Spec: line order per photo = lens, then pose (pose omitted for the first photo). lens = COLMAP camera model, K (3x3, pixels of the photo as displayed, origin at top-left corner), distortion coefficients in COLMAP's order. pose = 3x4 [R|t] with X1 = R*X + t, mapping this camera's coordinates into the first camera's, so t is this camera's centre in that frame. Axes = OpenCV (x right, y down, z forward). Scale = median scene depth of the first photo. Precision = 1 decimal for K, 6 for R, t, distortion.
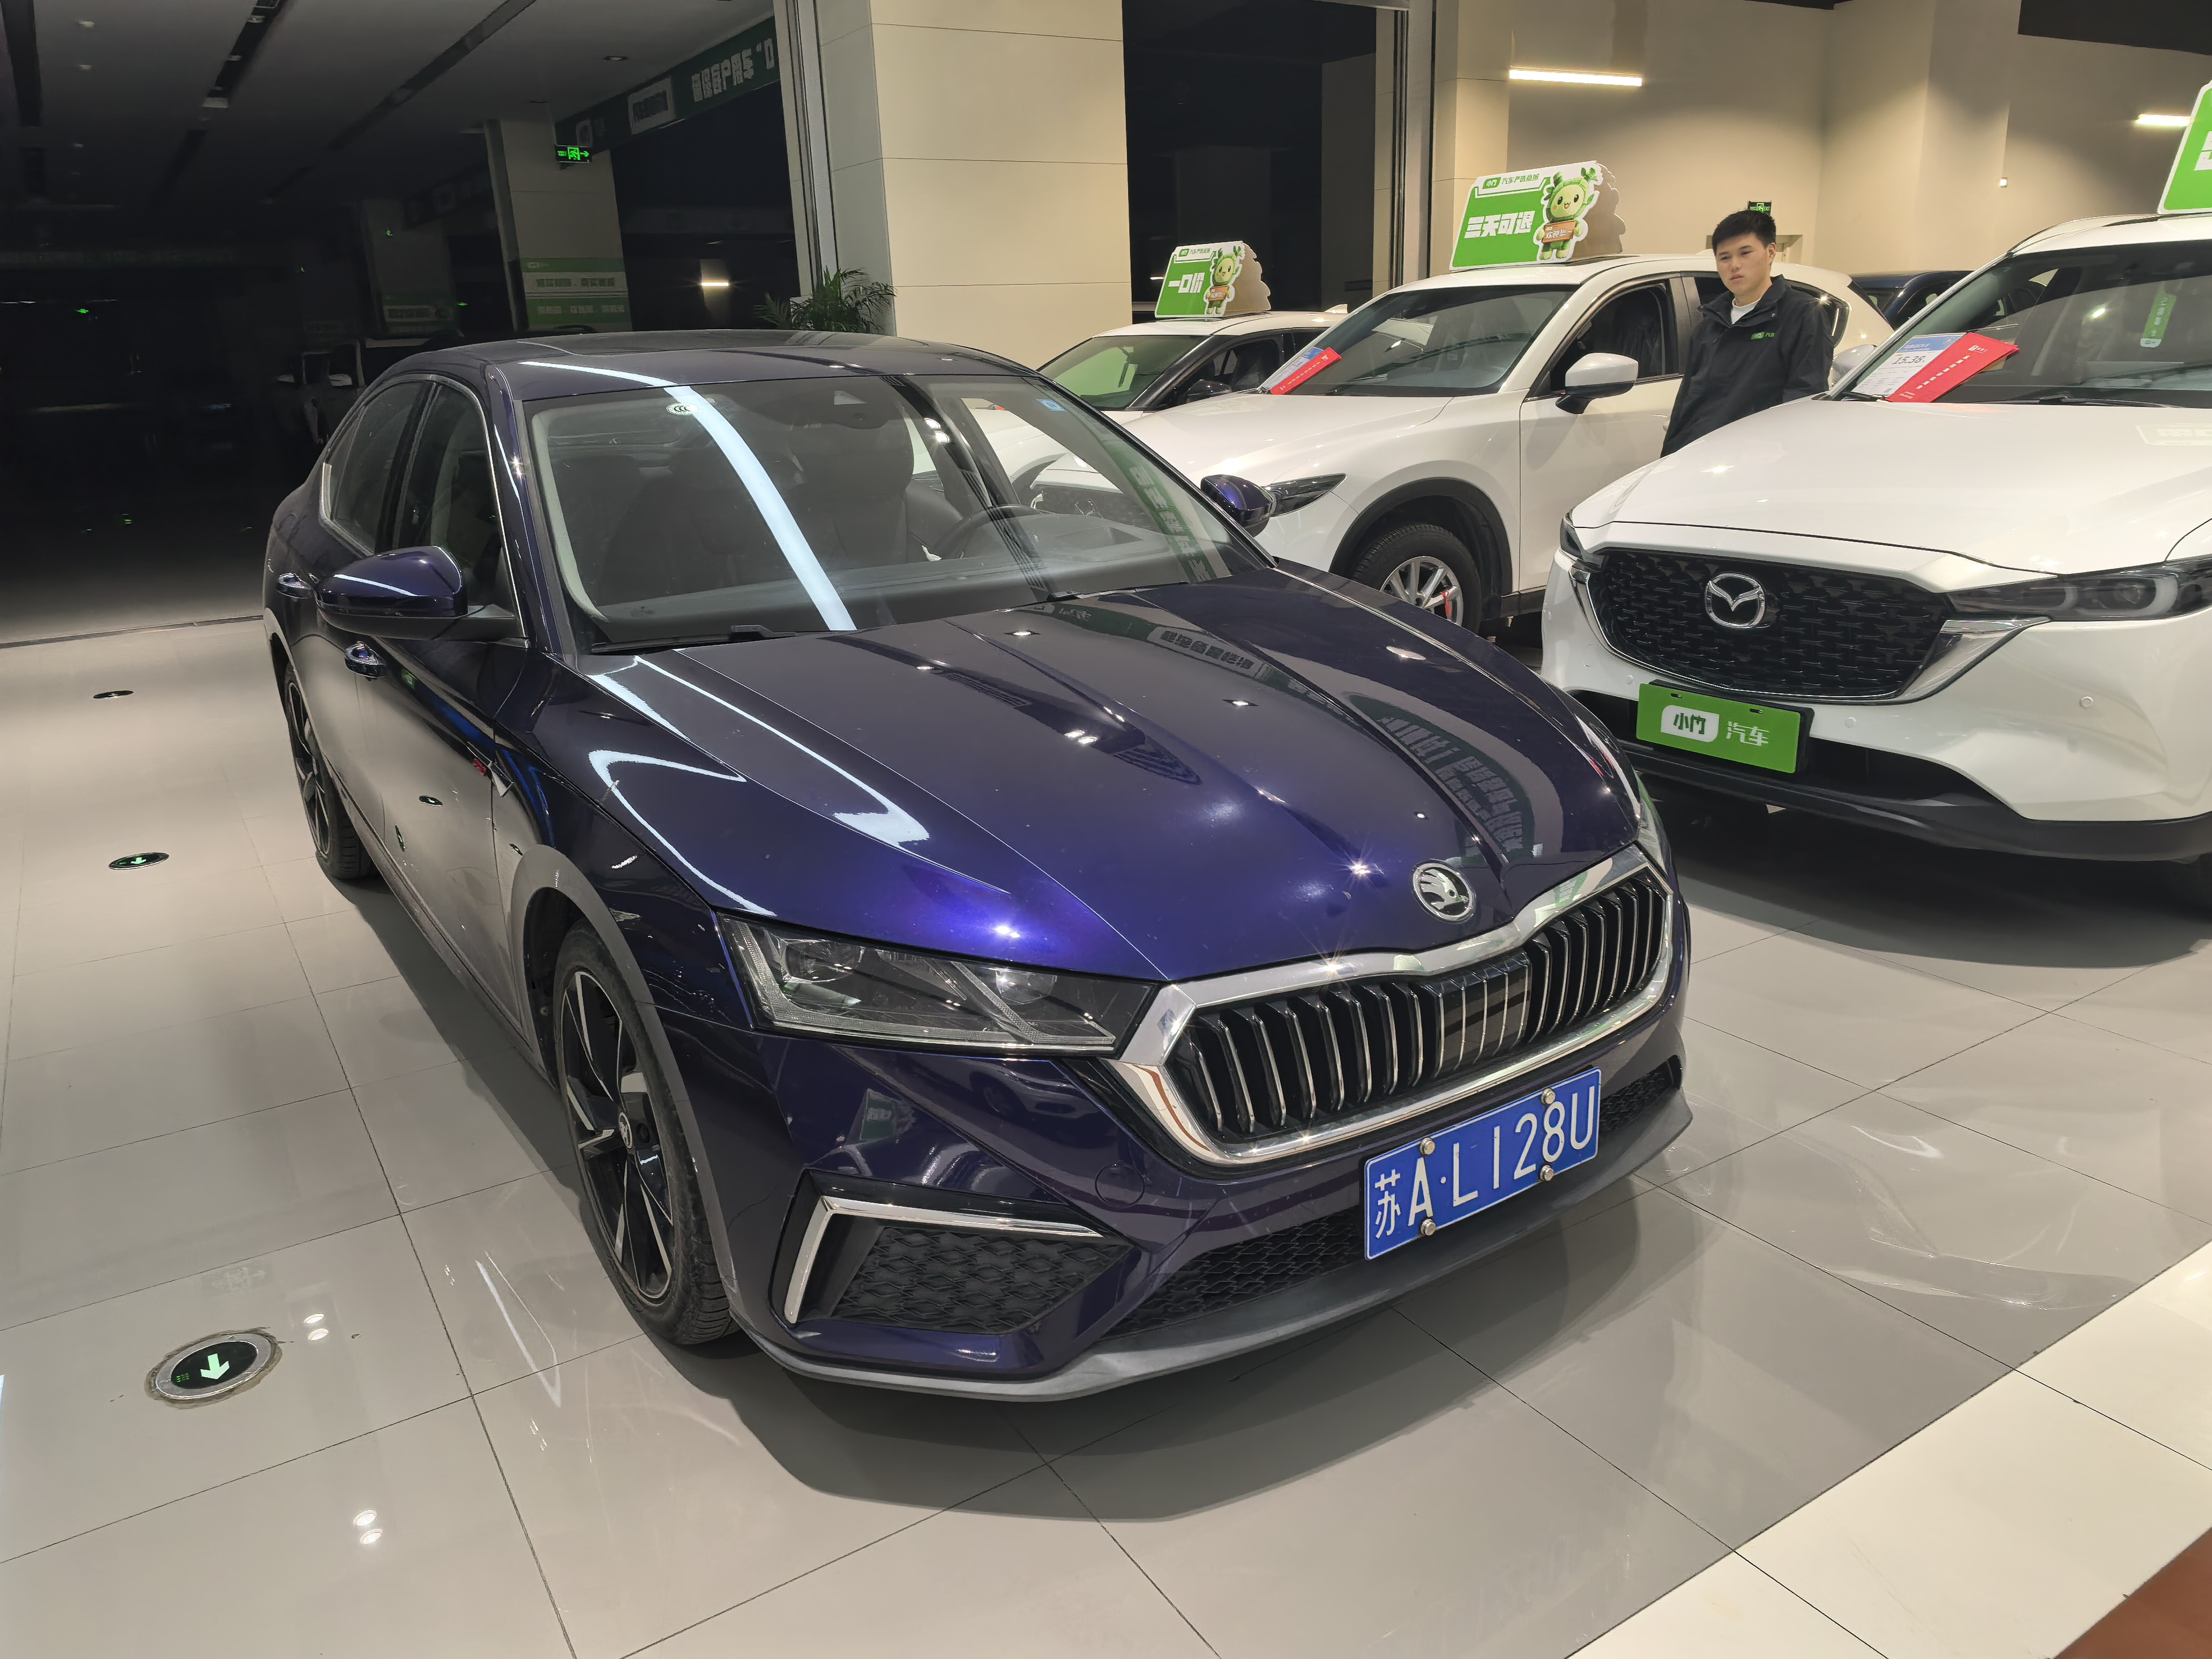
lens RADIAL K [[1595.2, 0, 1135.8], [0, 1595.2, 824.6], [0, 0, 1]] dist [0.091438, -0.103798]
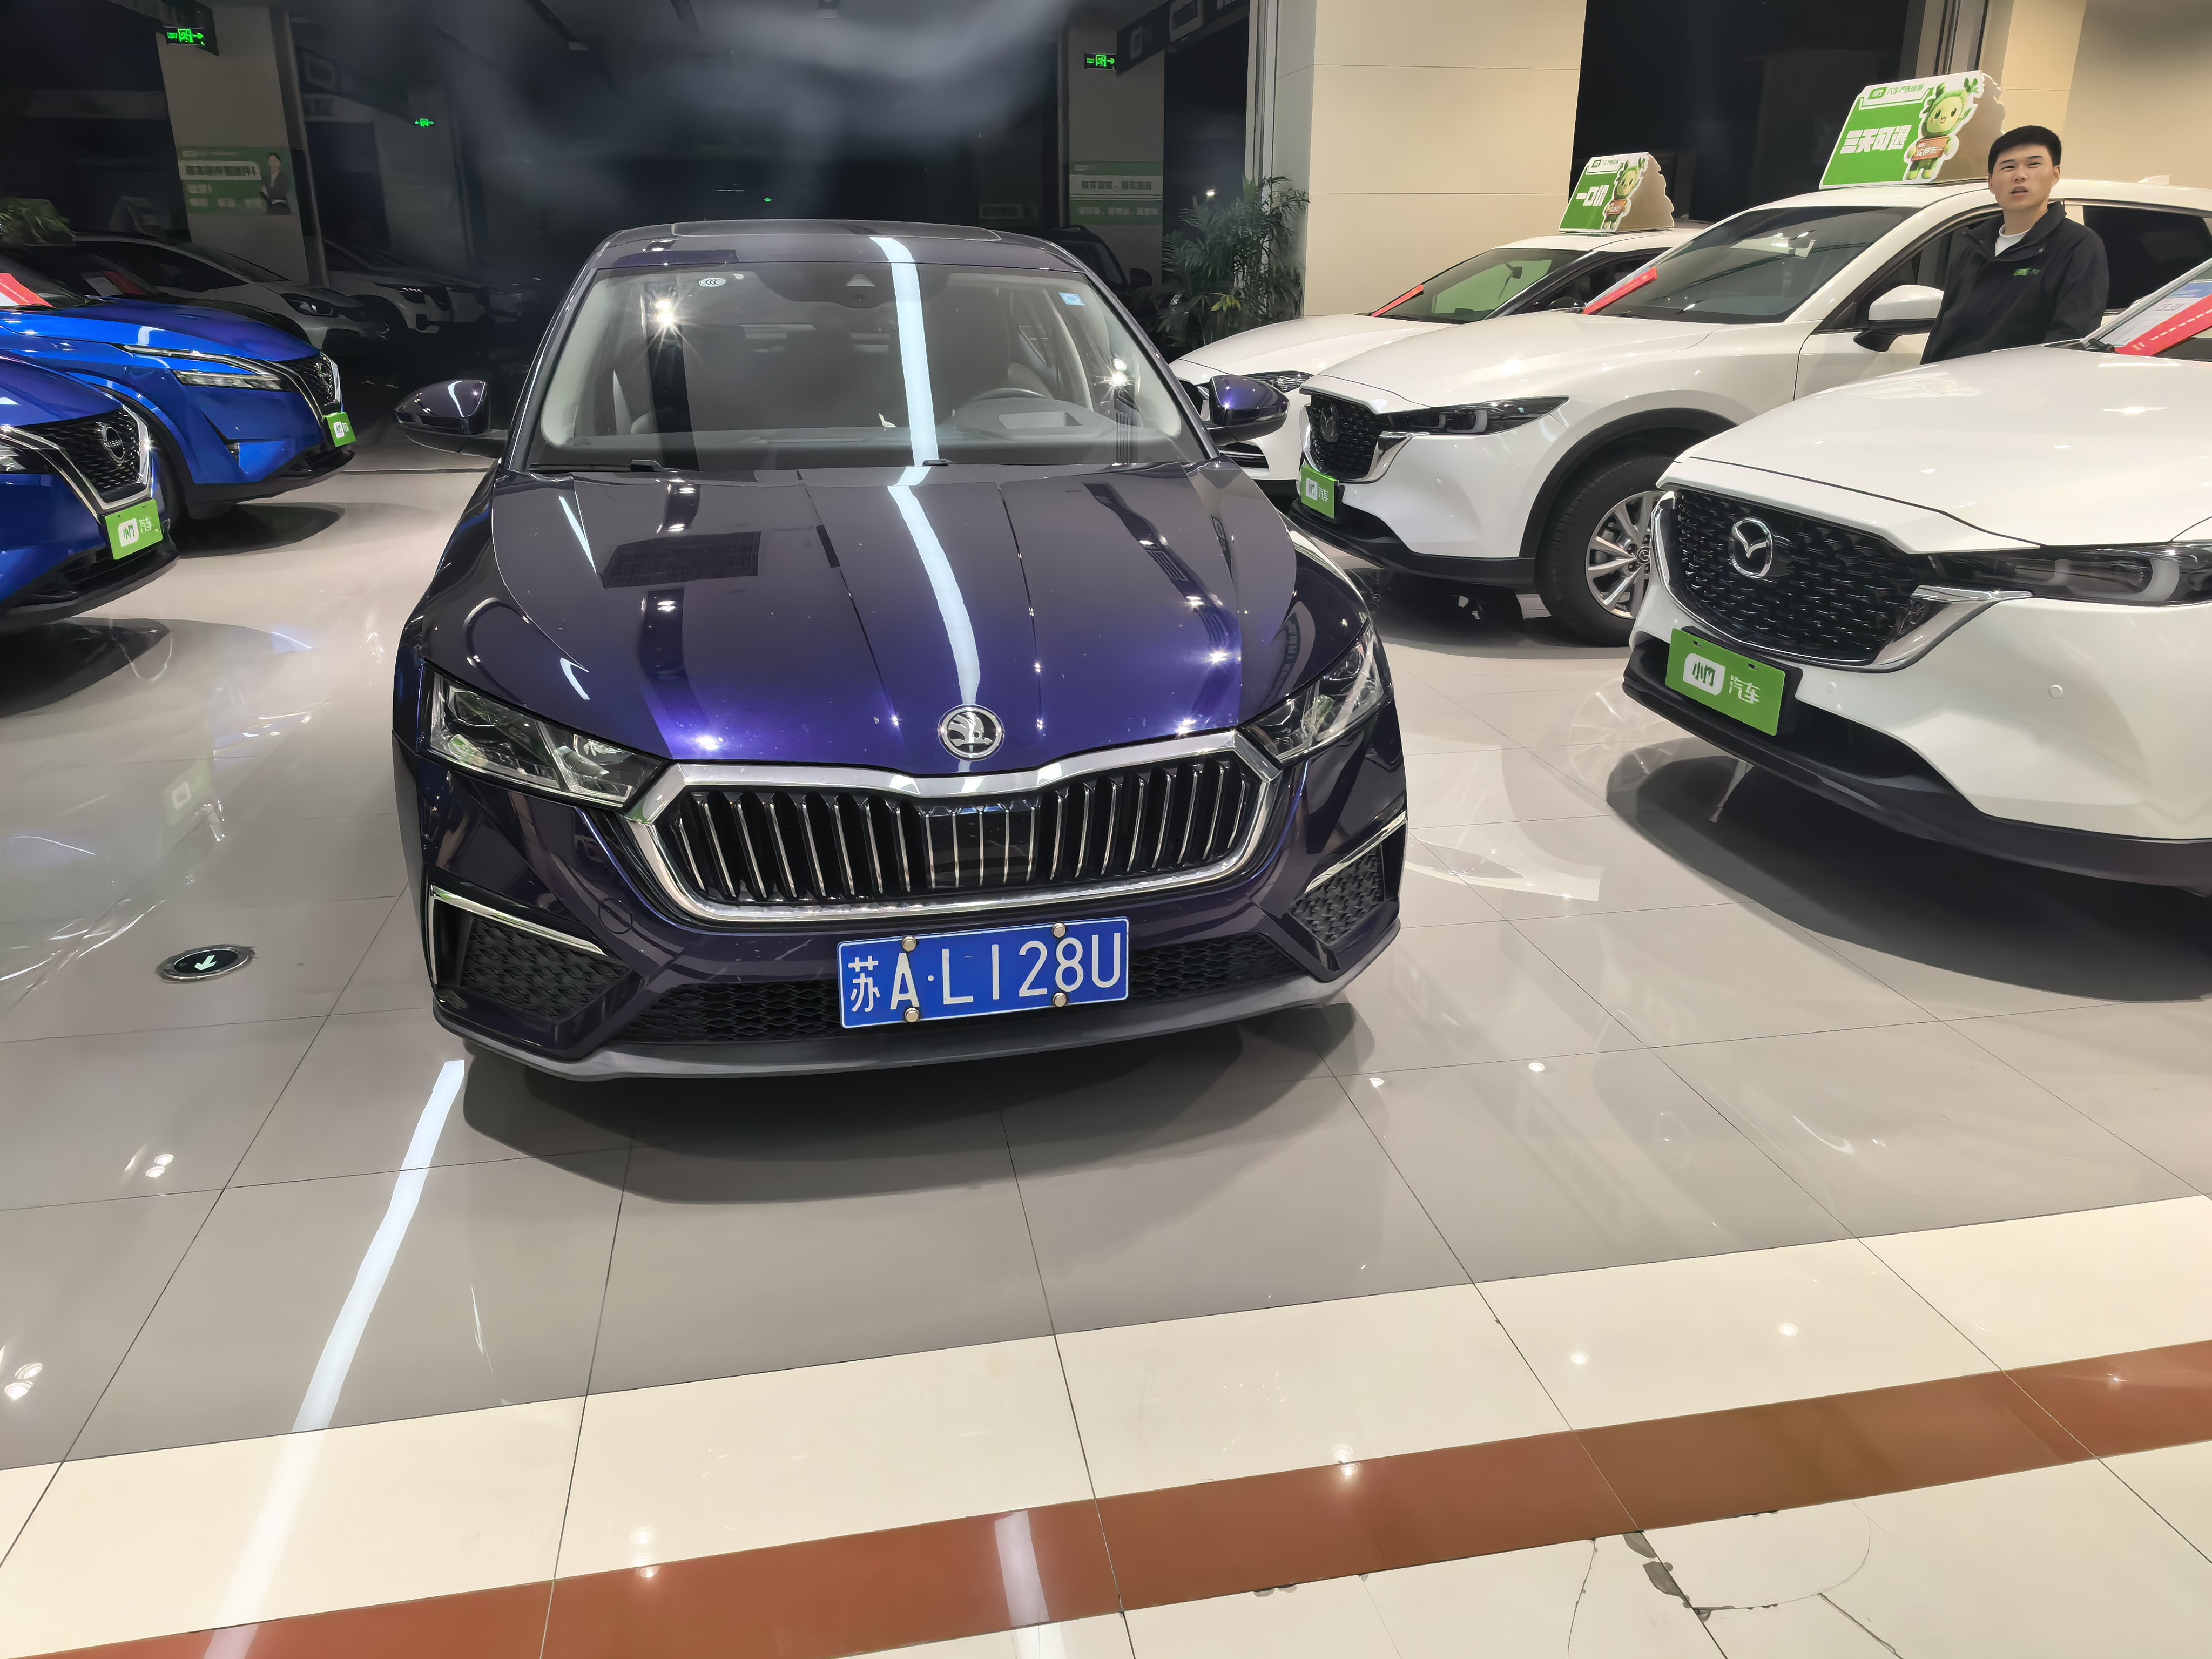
lens RADIAL K [[1595.2, 0, 1135.8], [0, 1595.2, 824.6], [0, 0, 1]] dist [0.091438, -0.103798]
pose [[0.933192, 0.157681, -0.322940, 0.375160], [-0.141876, 0.987257, 0.072071, 0.004798], [0.330189, -0.021438, 0.943671, -0.017790]]
